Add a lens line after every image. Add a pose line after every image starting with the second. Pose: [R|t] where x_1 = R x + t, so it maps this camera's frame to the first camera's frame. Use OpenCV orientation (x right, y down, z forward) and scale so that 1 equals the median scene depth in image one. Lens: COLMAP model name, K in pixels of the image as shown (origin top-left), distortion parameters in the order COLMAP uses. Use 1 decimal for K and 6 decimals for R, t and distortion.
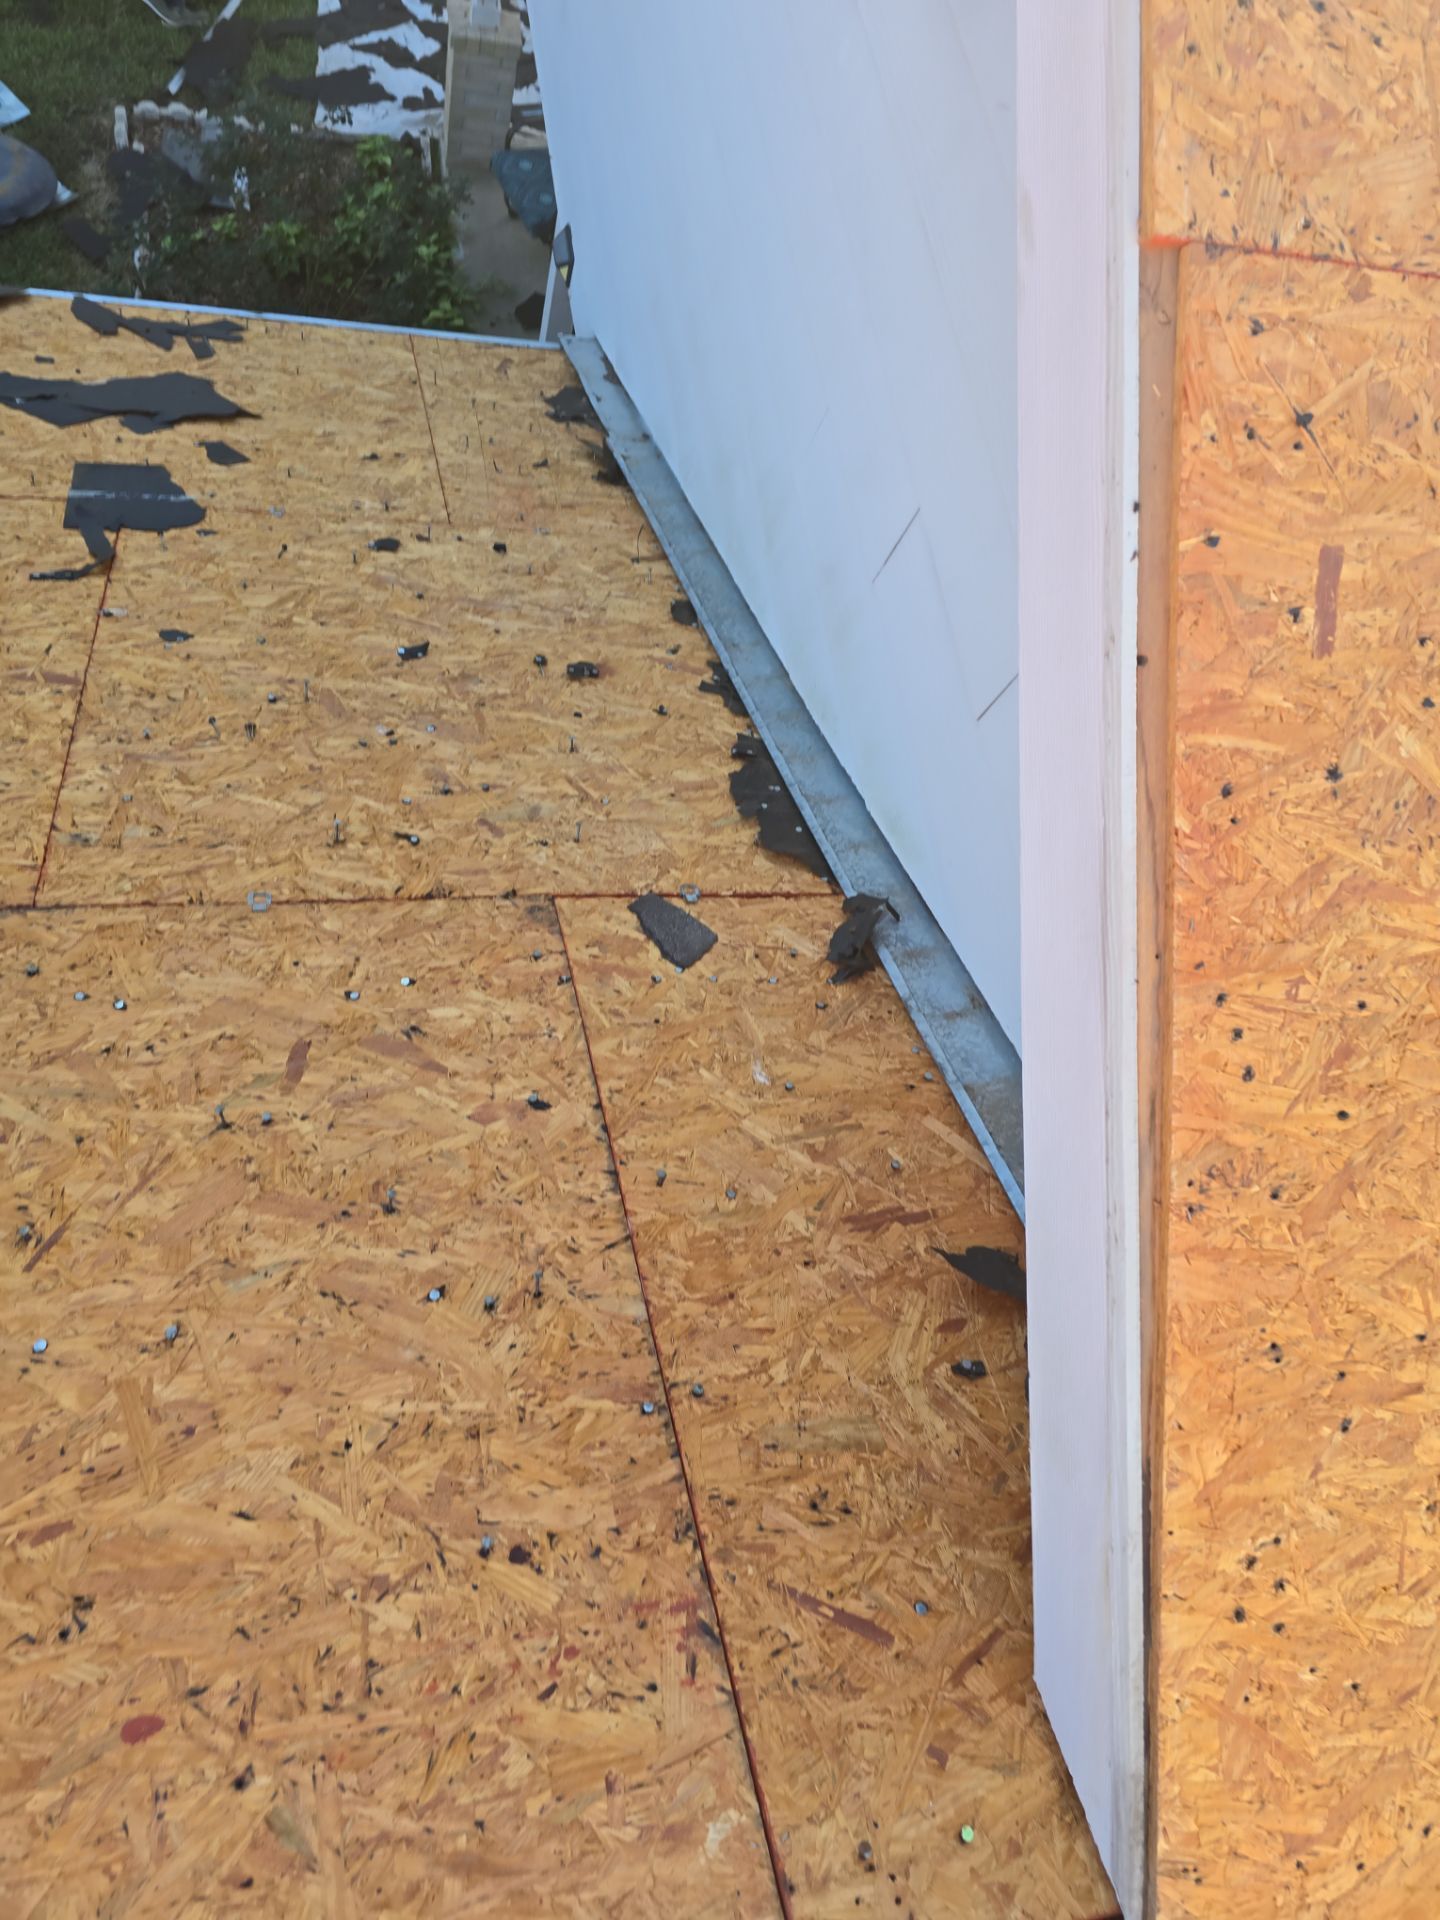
lens RADIAL K [[1208.2, 0, 751.2], [0, 1208.2, 978.6], [0, 0, 1]] dist [0.058615, -0.052643]
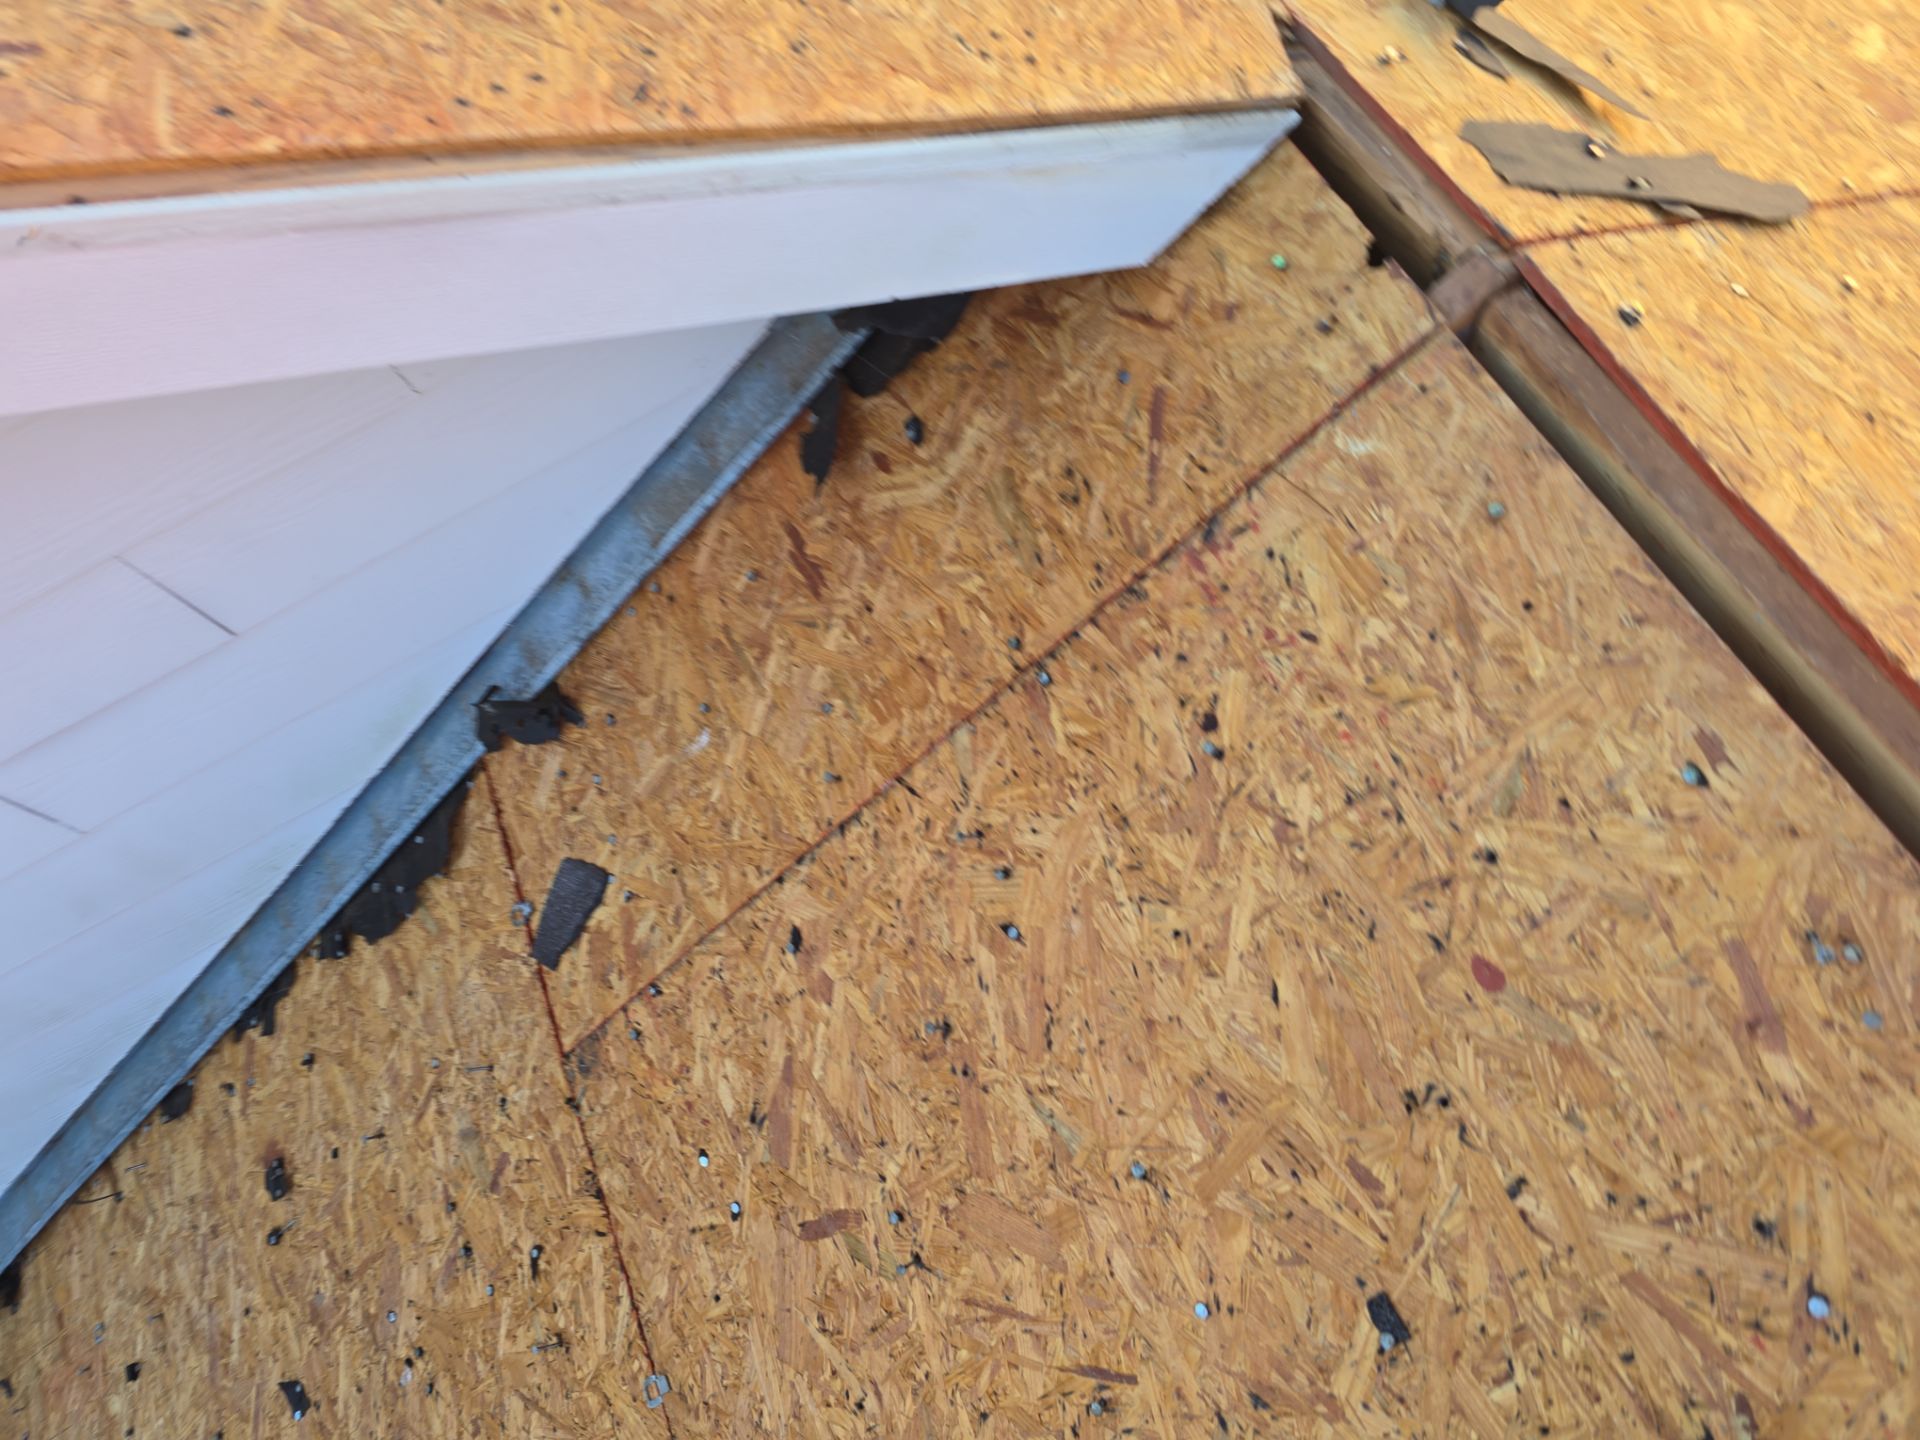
lens RADIAL K [[1208.2, 0, 943.3], [0, 1208.2, 719.9], [0, 0, 1]] dist [0.058615, -0.052643]
pose [[-0.309965, -0.932405, 0.185857, -0.199430], [0.920529, -0.245428, 0.303959, -0.025997], [-0.237799, 0.265304, 0.934380, 0.070777]]
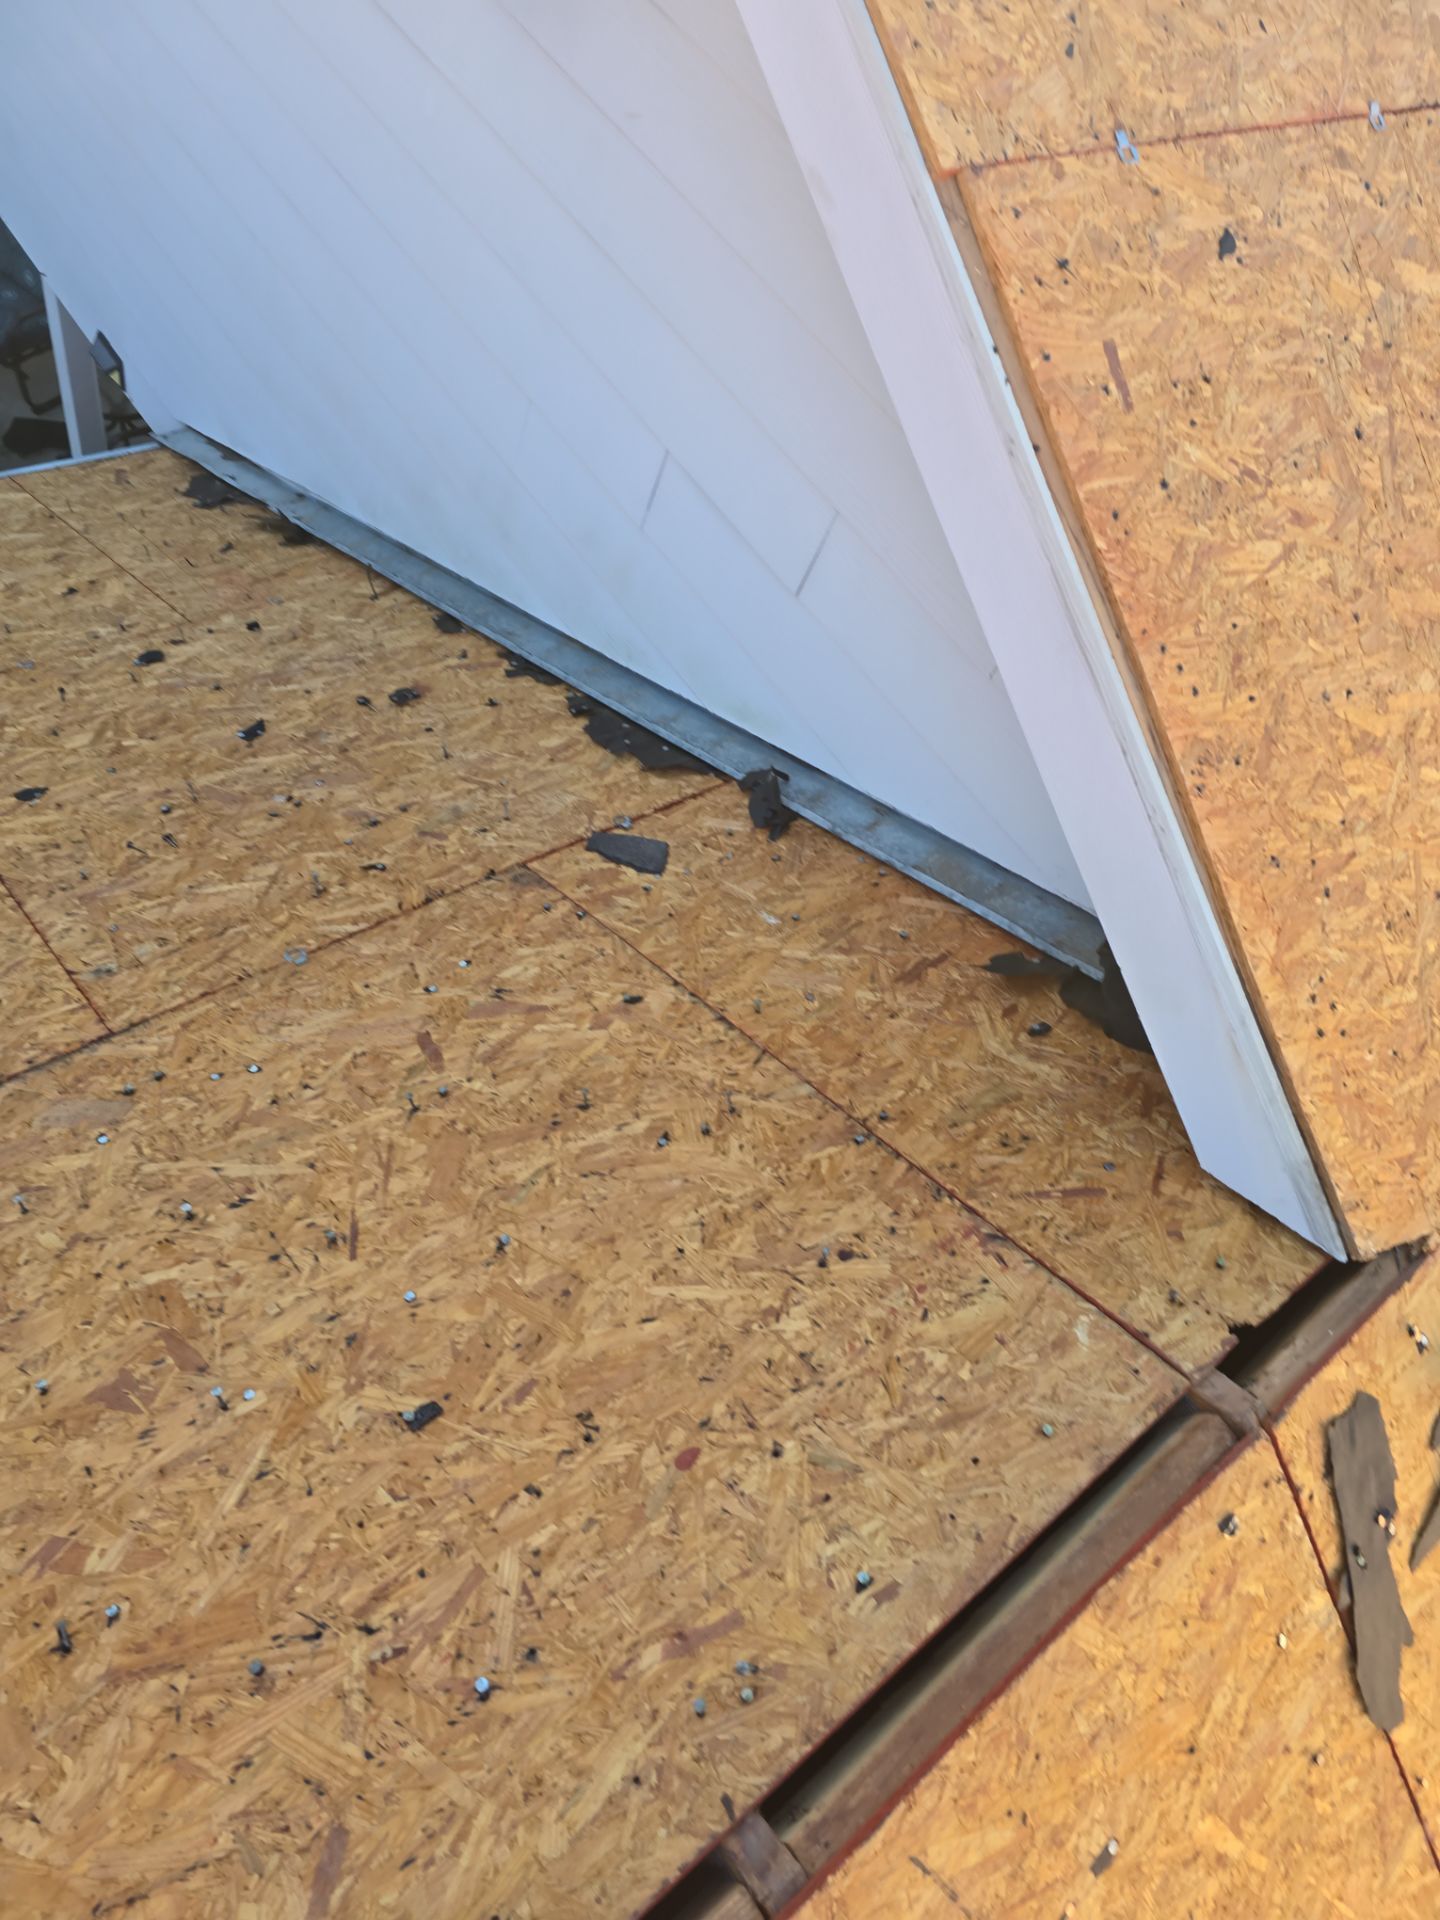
lens RADIAL K [[1208.2, 0, 727.2], [0, 1208.2, 966.0], [0, 0, 1]] dist [0.058615, -0.052643]
pose [[0.891571, -0.393908, 0.223466, -0.307459], [0.394960, 0.917741, 0.041933, 0.053560], [-0.221602, 0.050873, 0.973809, -0.165541]]
